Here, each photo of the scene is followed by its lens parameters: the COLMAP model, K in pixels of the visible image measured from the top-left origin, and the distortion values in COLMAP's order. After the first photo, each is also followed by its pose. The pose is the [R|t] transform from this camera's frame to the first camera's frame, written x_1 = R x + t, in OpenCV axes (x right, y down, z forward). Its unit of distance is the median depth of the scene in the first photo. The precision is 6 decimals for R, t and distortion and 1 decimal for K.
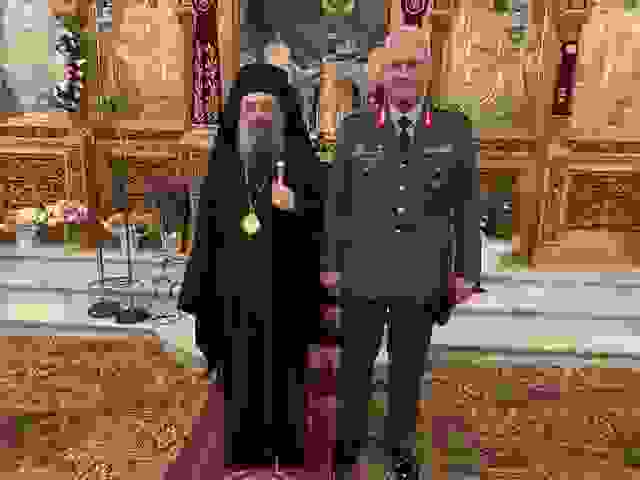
lens RADIAL K [[490.8, 0, 317.2], [0, 490.8, 237.0], [0, 0, 1]] dist [-0.000798, 0.000955]
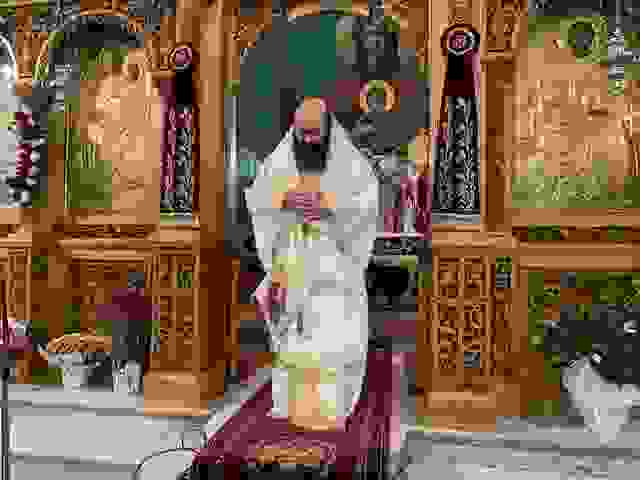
lens RADIAL K [[490.8, 0, 317.2], [0, 490.8, 237.0], [0, 0, 1]] dist [-0.000798, 0.000955]
pose [[0.993341, -0.018773, -0.113671, 0.061136], [-0.006523, 0.975889, -0.218171, -0.035003], [0.115026, 0.217460, 0.969268, 0.311504]]
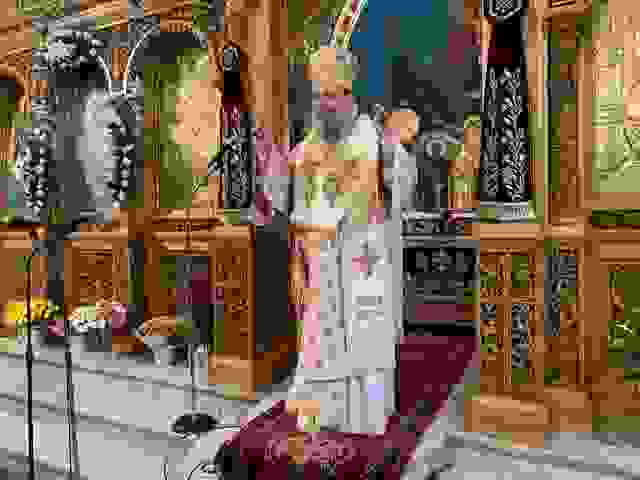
lens RADIAL K [[490.8, 0, 317.2], [0, 490.8, 237.0], [0, 0, 1]] dist [-0.000798, 0.000955]
pose [[0.914099, -0.028888, -0.404460, 0.202207], [-0.036140, 0.987685, -0.152222, -0.070738], [0.403877, 0.153763, 0.901798, 0.351386]]
